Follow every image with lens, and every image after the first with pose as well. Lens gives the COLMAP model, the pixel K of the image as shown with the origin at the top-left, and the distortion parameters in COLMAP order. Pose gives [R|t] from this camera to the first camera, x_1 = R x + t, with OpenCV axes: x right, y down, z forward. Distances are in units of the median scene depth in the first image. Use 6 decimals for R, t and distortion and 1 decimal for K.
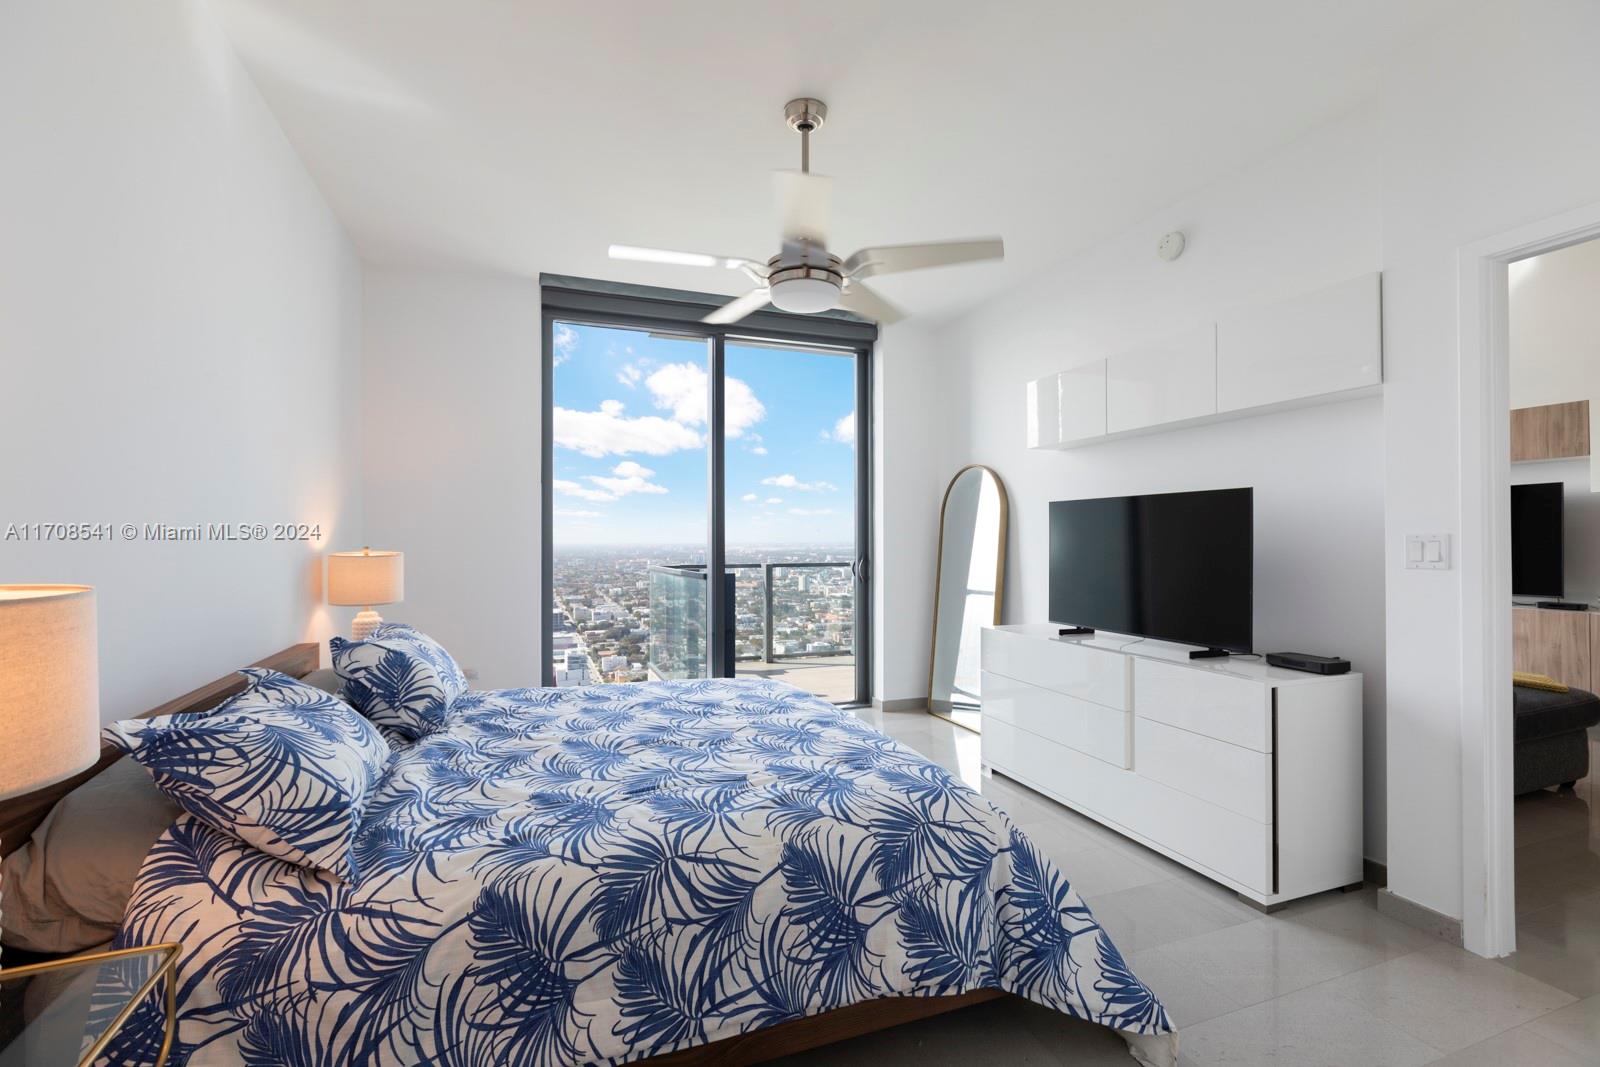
lens RADIAL K [[707.8, 0, 786.5], [0, 707.8, 534.1], [0, 0, 1]] dist [-0.000716, -0.000703]
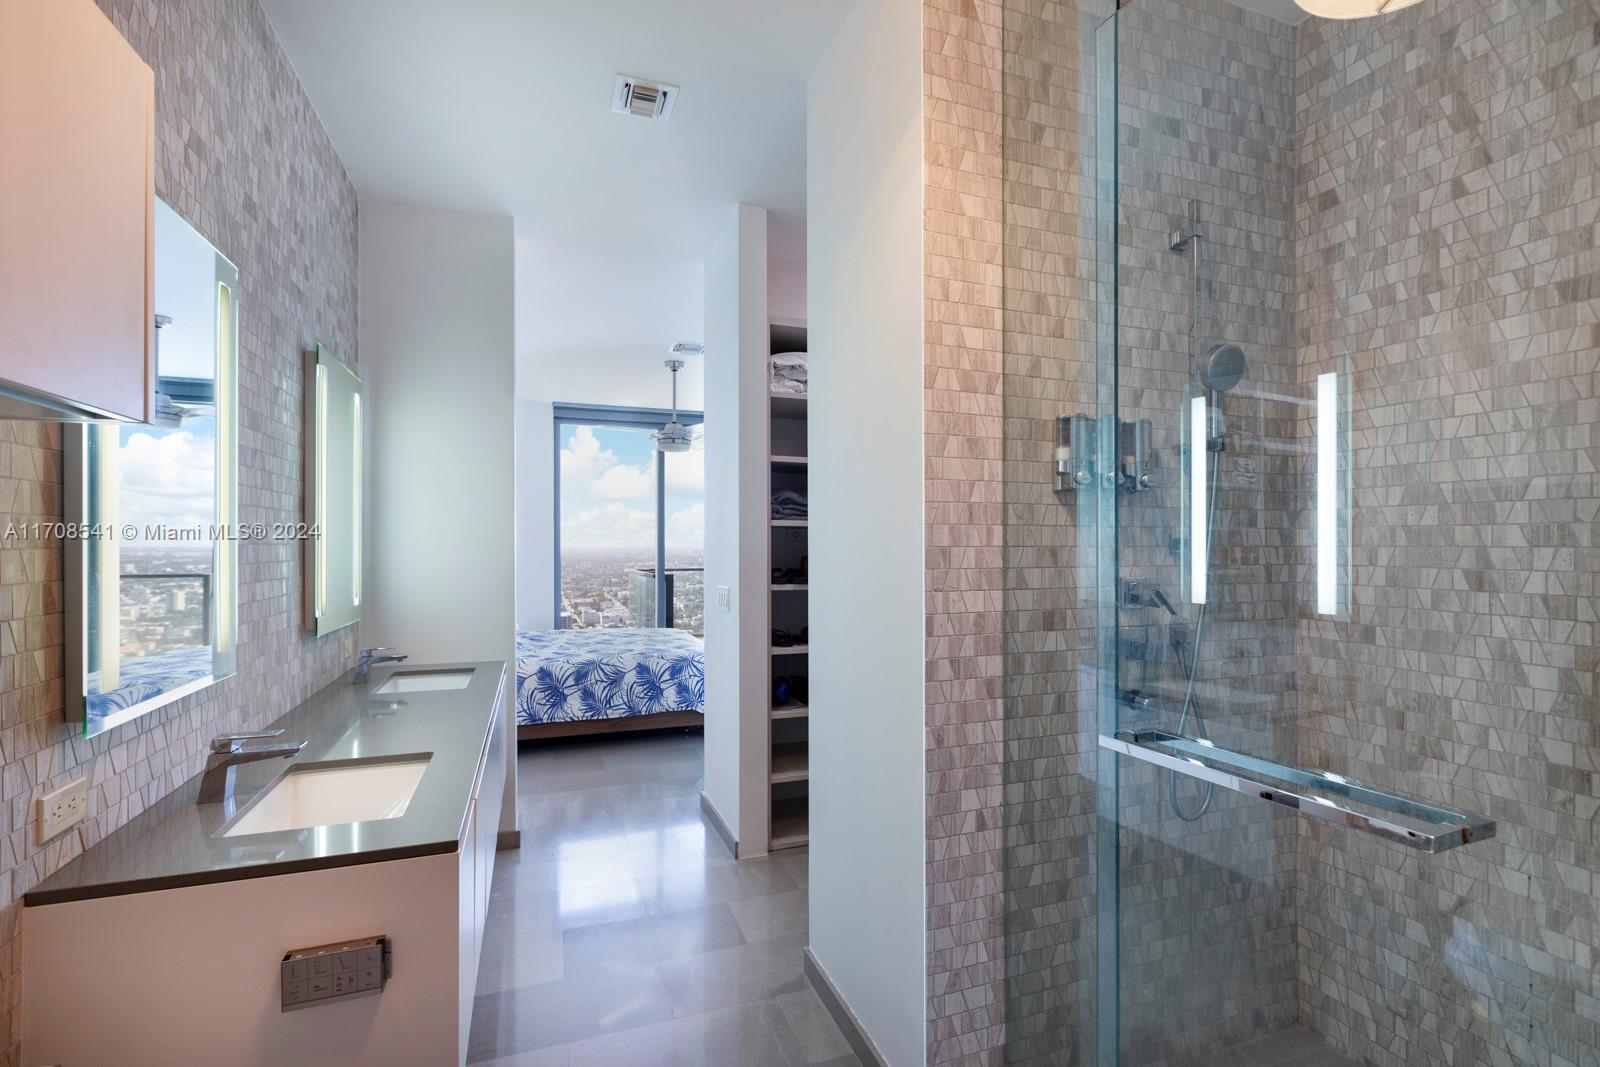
lens RADIAL K [[723.1, 0, 796.9], [0, 723.1, 551.7], [0, 0, 1]] dist [0.001053, -0.000087]
pose [[0.999985, 0.004531, -0.002948, 0.699305], [-0.004469, 0.999777, 0.020644, -0.103831], [0.003040, -0.020630, 0.999783, -2.113872]]
